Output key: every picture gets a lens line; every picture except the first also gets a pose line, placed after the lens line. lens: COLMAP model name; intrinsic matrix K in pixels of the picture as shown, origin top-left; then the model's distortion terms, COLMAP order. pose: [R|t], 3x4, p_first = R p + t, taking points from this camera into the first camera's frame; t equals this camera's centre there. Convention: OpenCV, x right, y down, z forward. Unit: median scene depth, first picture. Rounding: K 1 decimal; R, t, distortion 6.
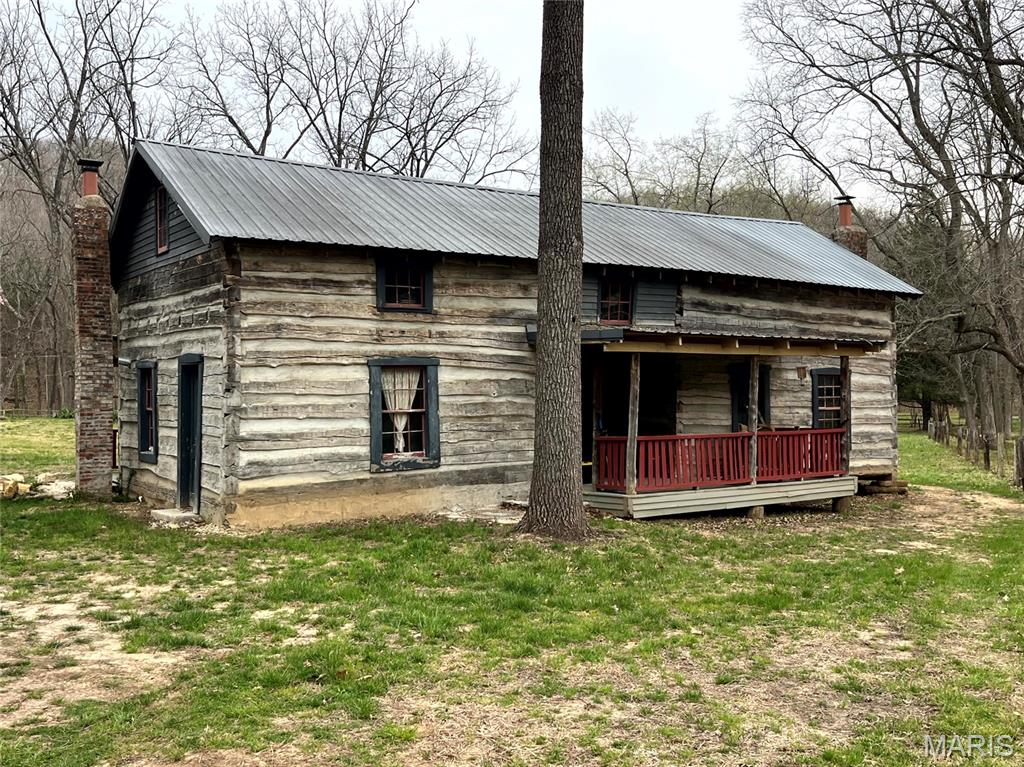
lens RADIAL K [[990.3, 0, 512.0], [0, 990.3, 383.5], [0, 0, 1]] dist [0.001903, 0.000715]
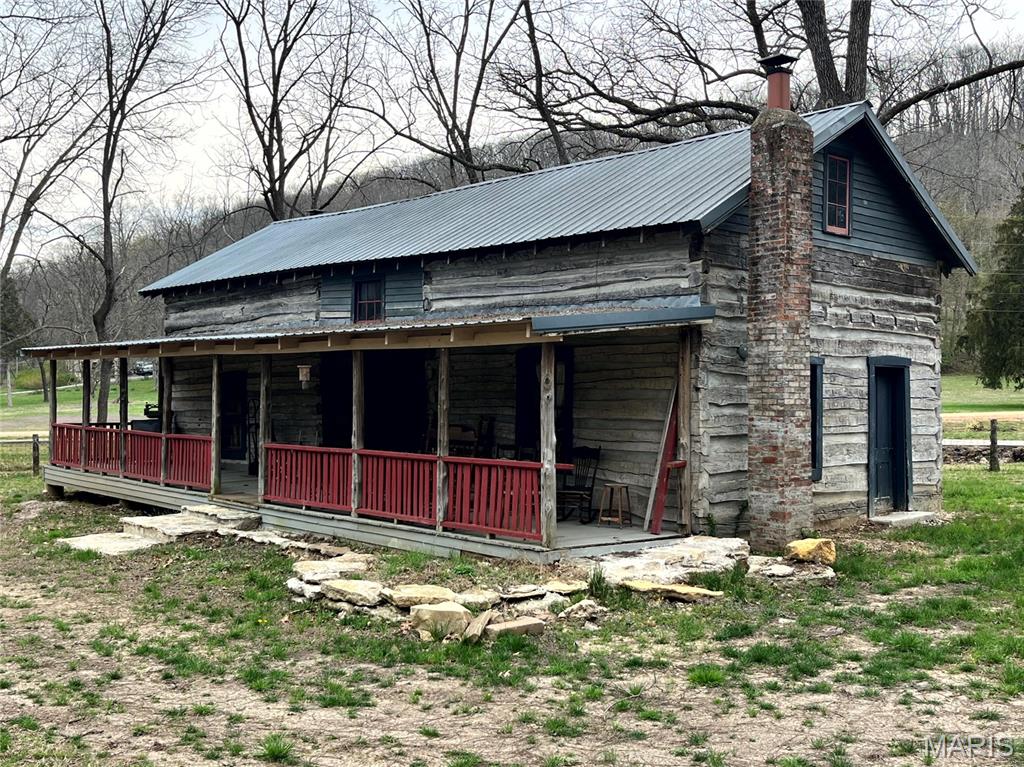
lens RADIAL K [[1100.0, 0, 512.0], [0, 1100.0, 383.5], [0, 0, 1]] dist [0.003765, 0.003171]
pose [[-0.130691, 0.024986, 0.991108, -1.334041], [-0.004534, 0.999657, -0.025800, 0.026786], [-0.991413, -0.007865, -0.130533, 1.479249]]
